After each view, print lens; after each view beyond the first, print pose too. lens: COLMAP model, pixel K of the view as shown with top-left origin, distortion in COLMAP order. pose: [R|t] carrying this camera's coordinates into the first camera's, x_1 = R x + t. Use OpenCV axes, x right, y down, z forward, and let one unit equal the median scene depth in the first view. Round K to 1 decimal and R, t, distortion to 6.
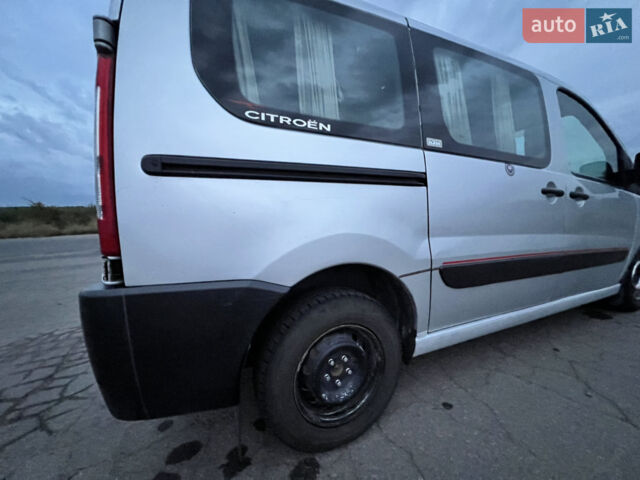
lens RADIAL K [[260.0, 0, 320.0], [0, 260.0, 239.1], [0, 0, 1]] dist [-0.002194, -0.000281]
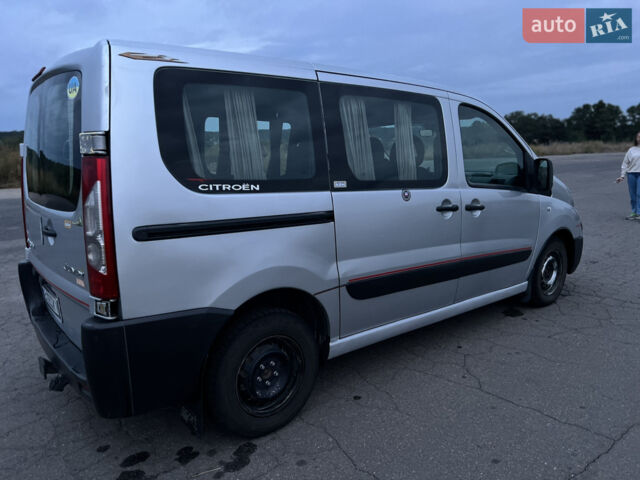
lens RADIAL K [[486.4, 0, 322.8], [0, 486.4, 241.2], [0, 0, 1]] dist [0.080214, -0.090503]
pose [[0.964035, -0.039084, 0.262885, -0.254948], [0.019546, 0.996876, 0.076530, -0.282801], [-0.265055, -0.068640, 0.961787, -1.216519]]
